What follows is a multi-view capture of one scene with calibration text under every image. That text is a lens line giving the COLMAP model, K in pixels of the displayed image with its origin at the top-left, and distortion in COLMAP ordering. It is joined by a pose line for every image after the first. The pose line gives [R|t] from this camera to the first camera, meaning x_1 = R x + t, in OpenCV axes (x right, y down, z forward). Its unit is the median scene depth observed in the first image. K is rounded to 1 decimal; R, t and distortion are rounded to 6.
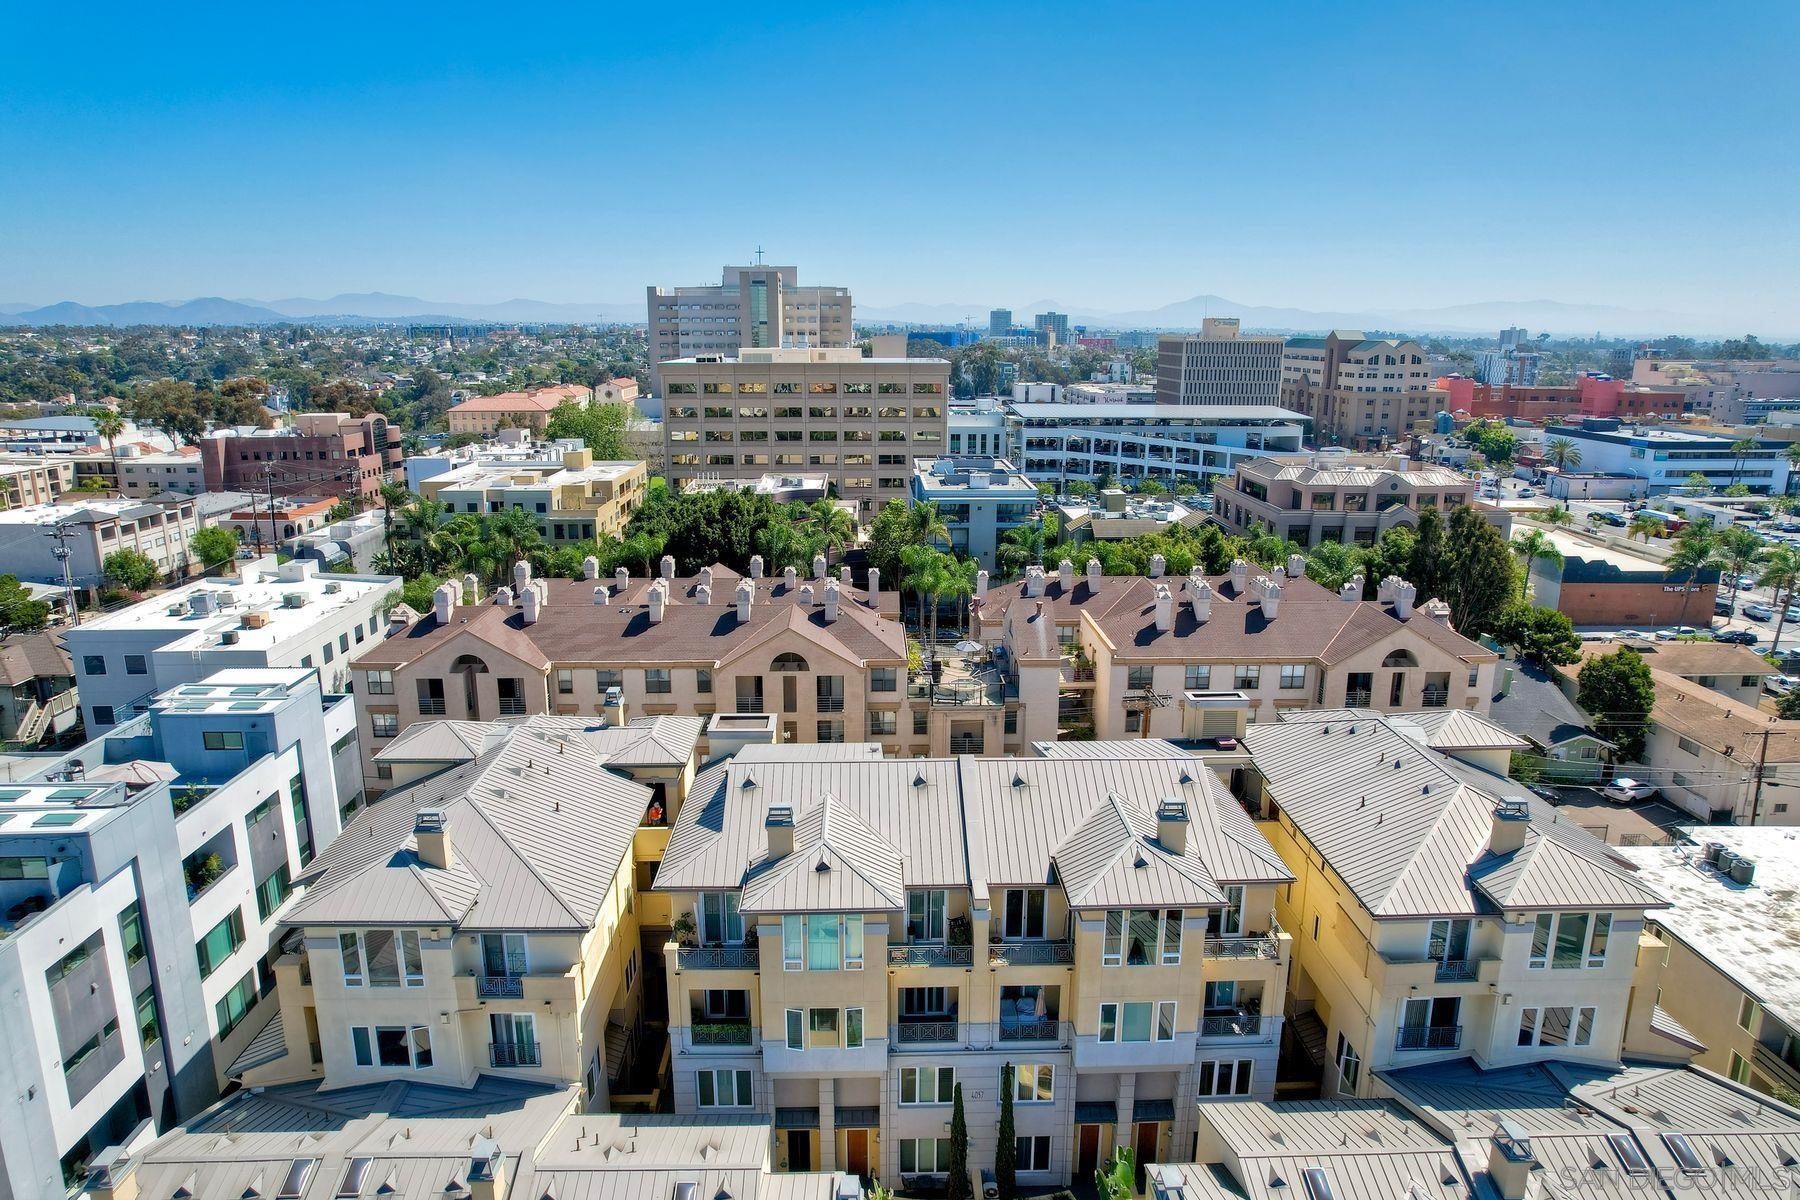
lens RADIAL K [[1155.4, 0, 901.1], [0, 1155.4, 614.5], [0, 0, 1]] dist [-0.082459, 0.072048]
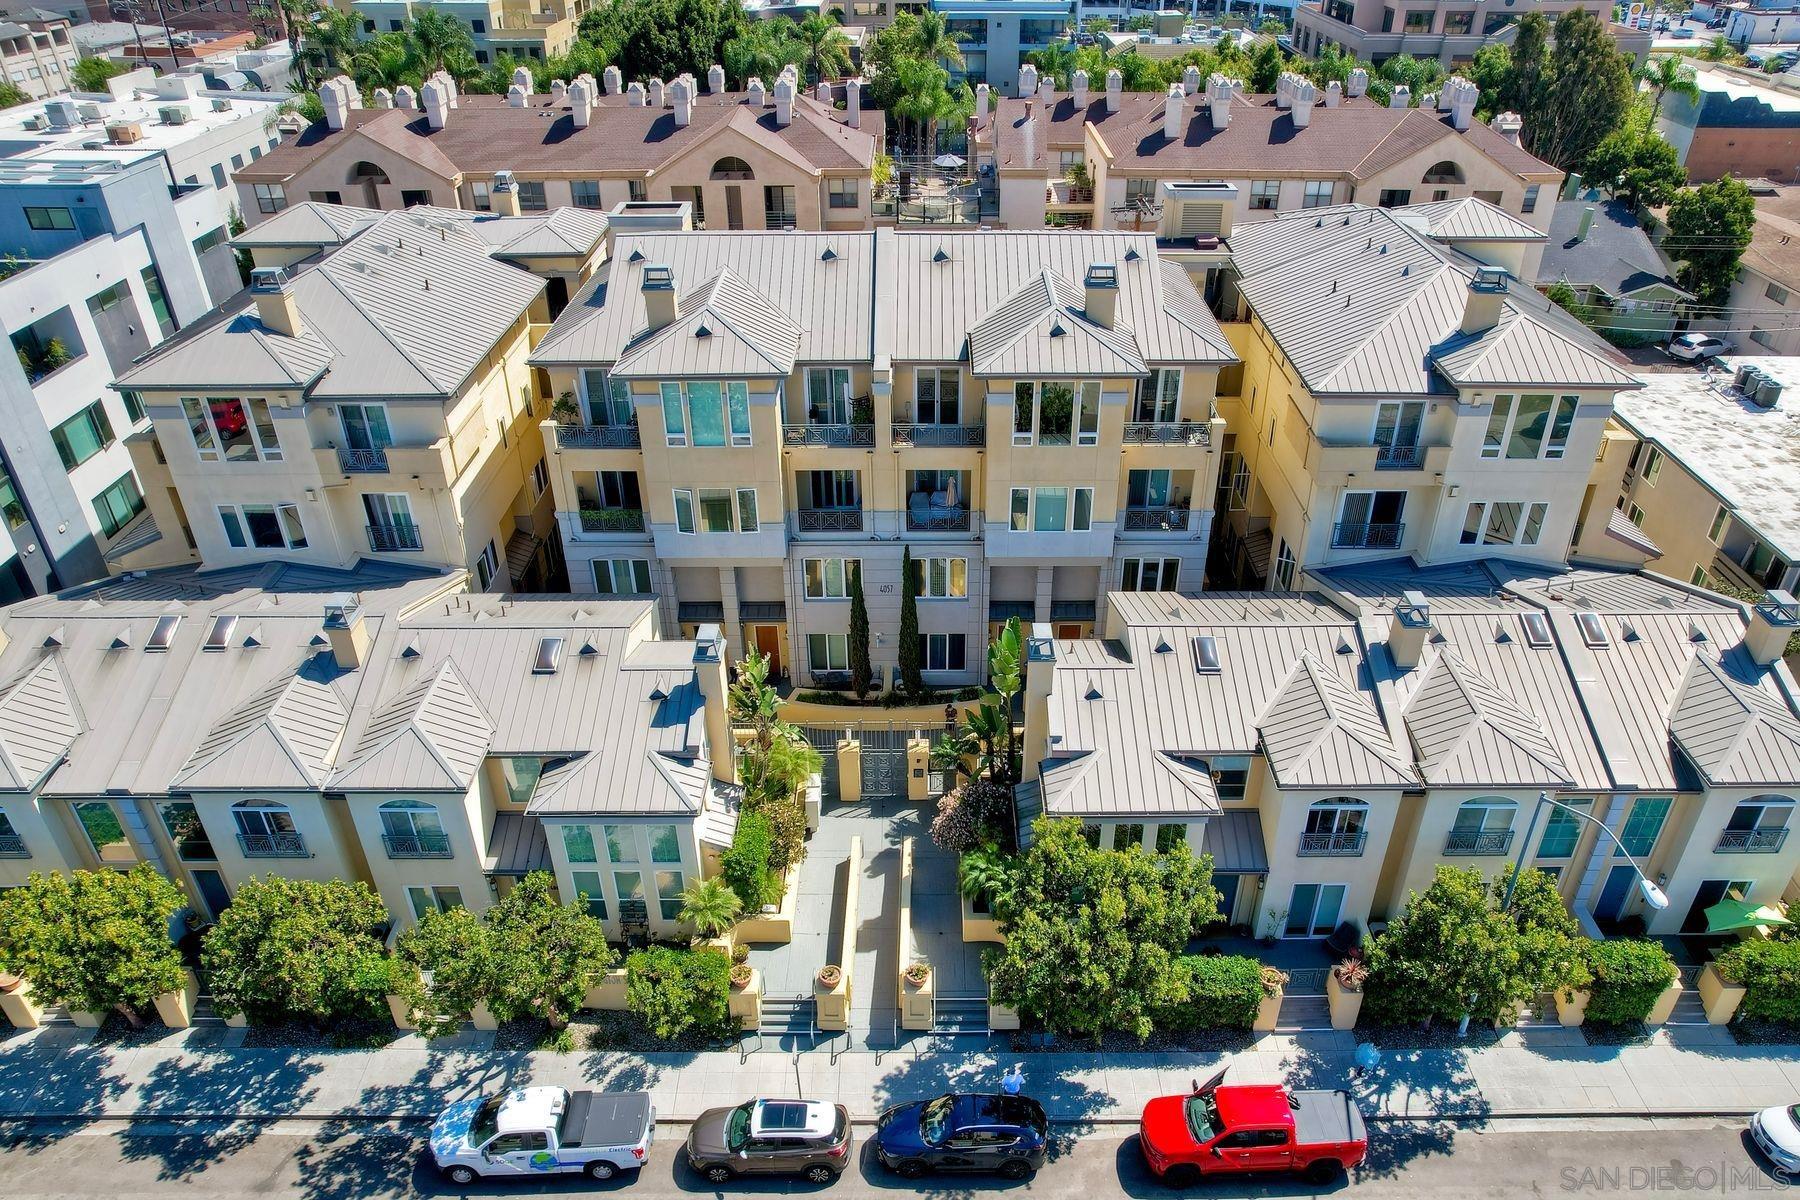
lens RADIAL K [[1262.1, 0, 932.0], [0, 1262.1, 662.7], [0, 0, 1]] dist [-0.083890, 0.074988]
pose [[0.999734, 0.011209, -0.020165, 0.121994], [-0.003807, 0.942212, 0.334997, 0.121457], [0.022755, -0.334831, 0.942004, -0.009909]]
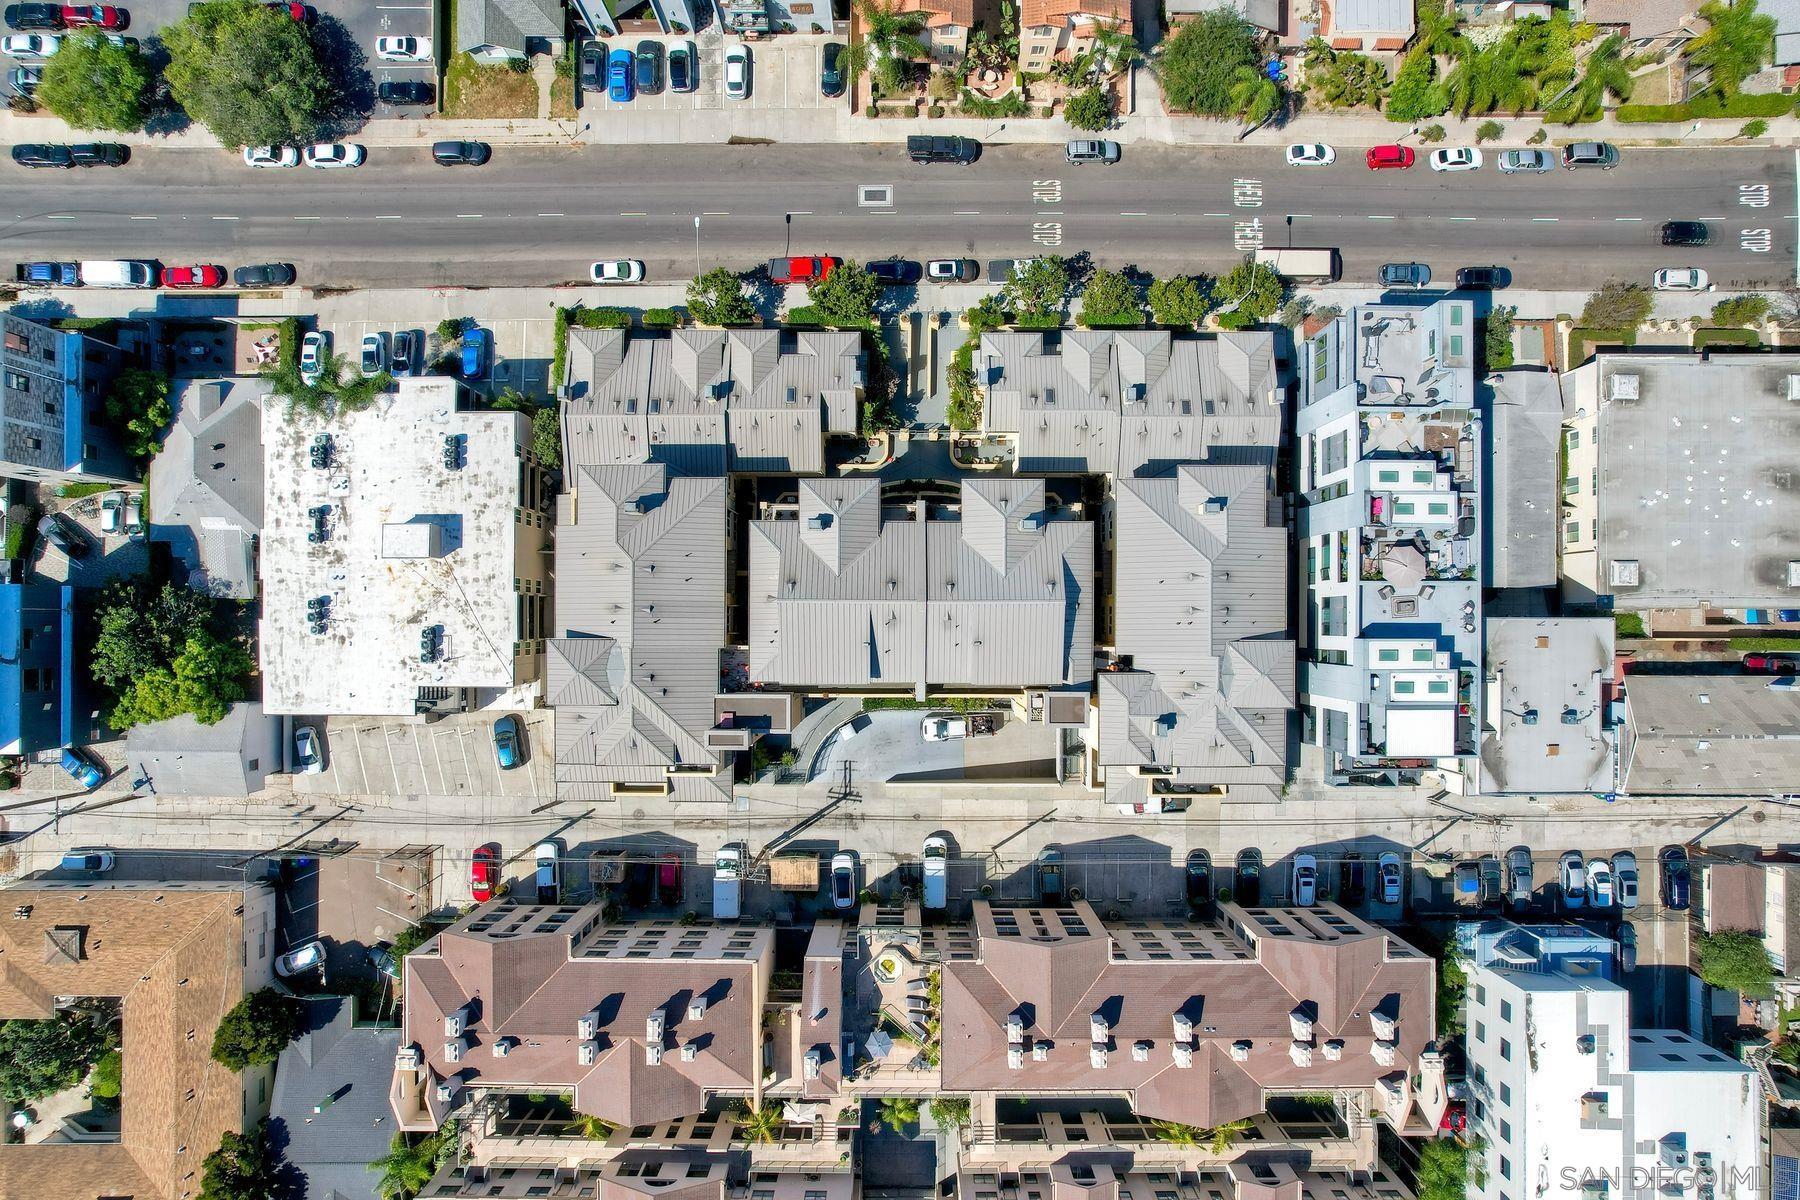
lens RADIAL K [[1155.4, 0, 901.1], [0, 1155.4, 614.5], [0, 0, 1]] dist [-0.082459, 0.072048]
pose [[-0.999526, -0.030614, 0.003326, 0.082396], [0.010451, -0.235652, 0.971781, -1.567136], [-0.028966, 0.971355, 0.235860, 0.674366]]
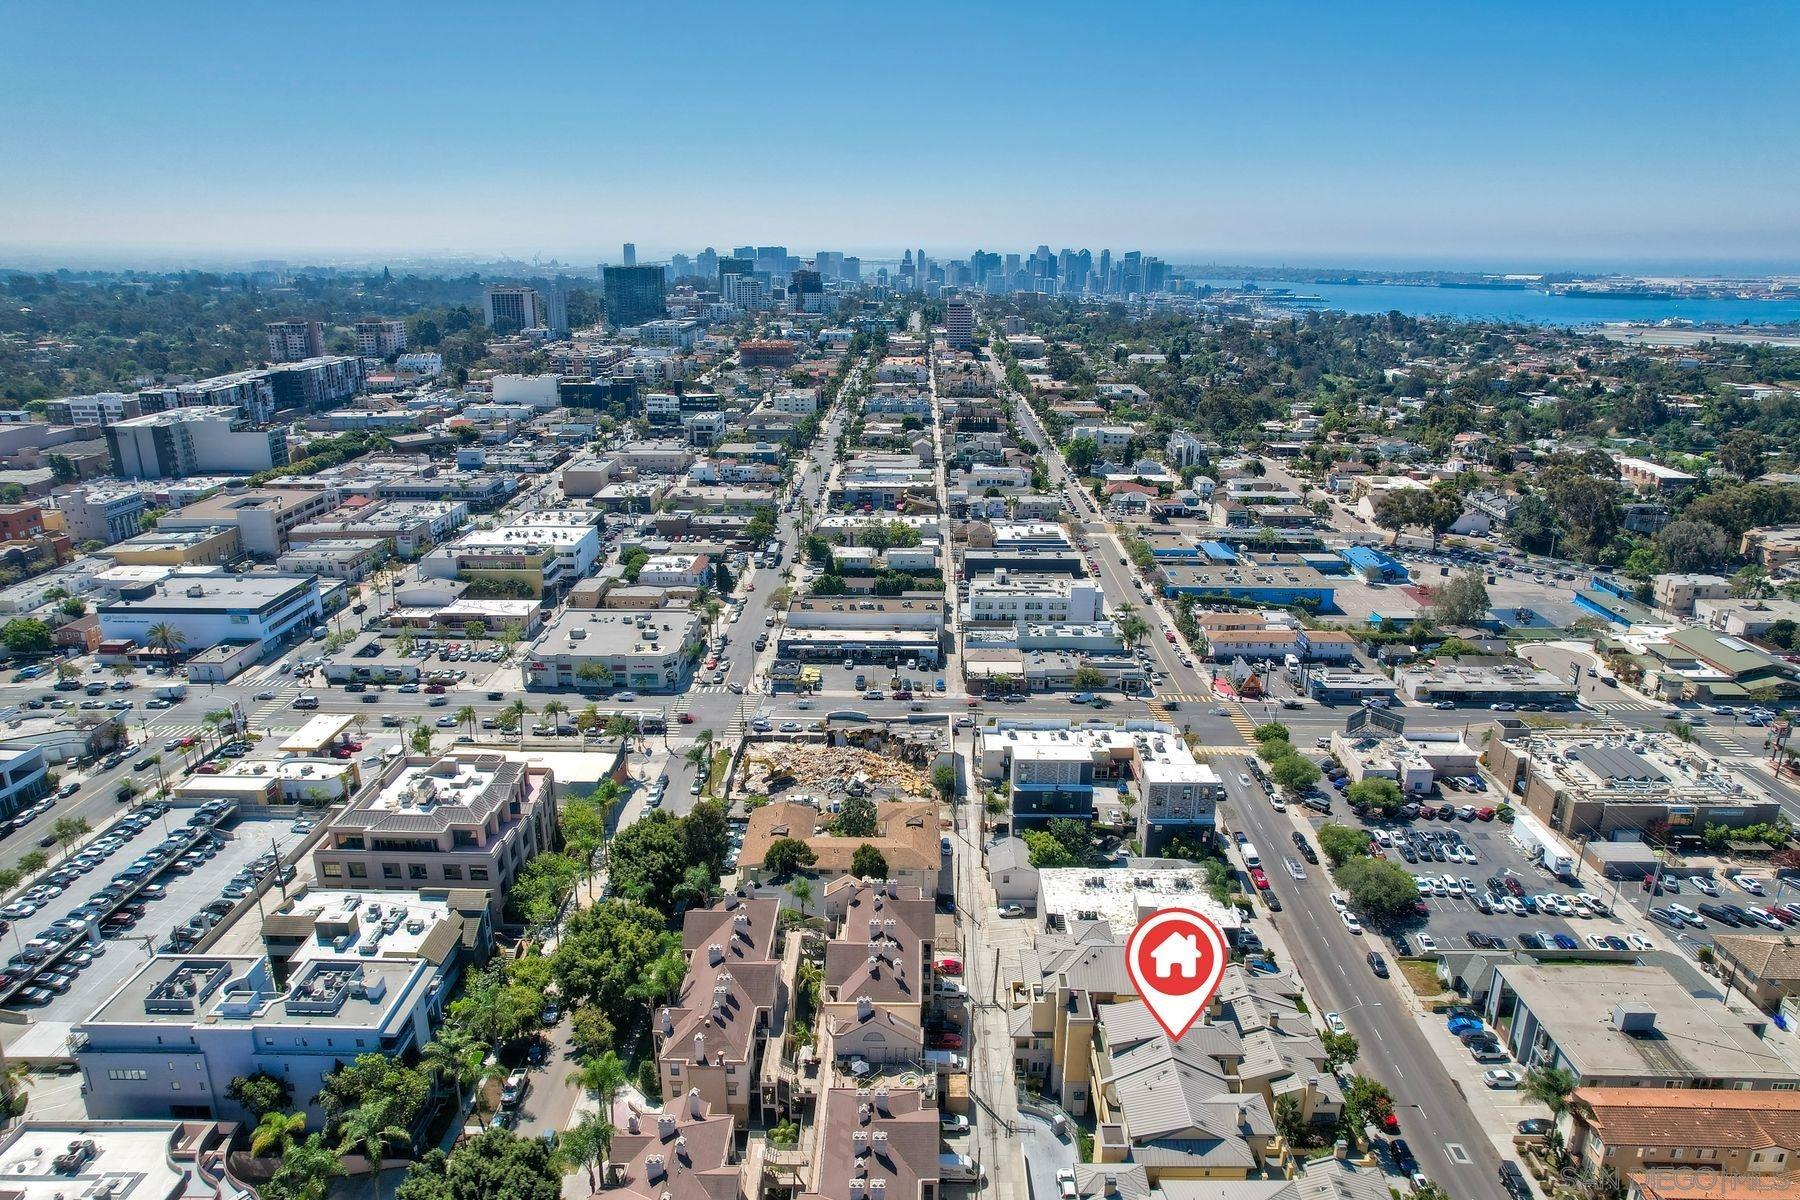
lens RADIAL K [[1155.4, 0, 901.1], [0, 1155.4, 614.5], [0, 0, 1]] dist [-0.082459, 0.072048]
pose [[0.046469, -0.313957, 0.948299, -2.101054], [0.239353, 0.925169, 0.294571, -1.703102], [-0.969820, 0.213290, 0.118139, 1.138918]]
